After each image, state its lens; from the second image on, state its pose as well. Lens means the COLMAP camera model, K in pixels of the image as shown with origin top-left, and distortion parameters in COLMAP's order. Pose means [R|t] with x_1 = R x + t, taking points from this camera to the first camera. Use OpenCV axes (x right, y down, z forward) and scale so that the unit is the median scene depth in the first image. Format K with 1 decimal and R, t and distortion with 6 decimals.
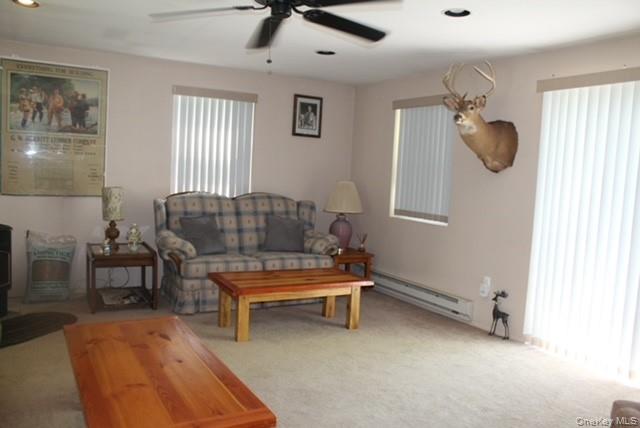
lens RADIAL K [[547.8, 0, 322.4], [0, 547.8, 219.0], [0, 0, 1]] dist [-0.140022, 0.138450]
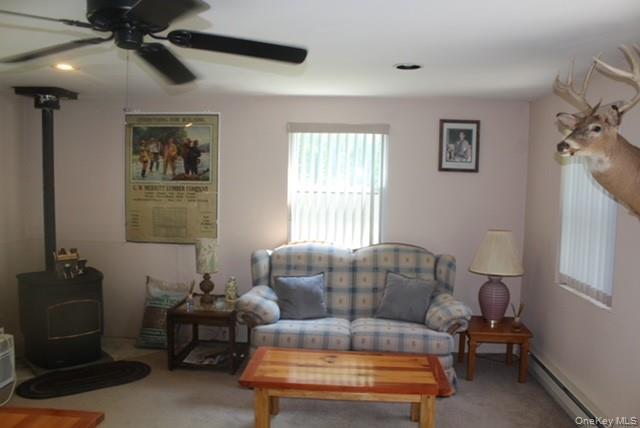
lens RADIAL K [[547.8, 0, 318.5], [0, 547.8, 215.9], [0, 0, 1]] dist [-0.140022, 0.138450]
pose [[0.827754, 0.007765, -0.561037, 0.300827], [-0.029553, 0.999120, -0.029775, -0.072292], [0.560312, 0.041227, 0.827255, 0.303942]]
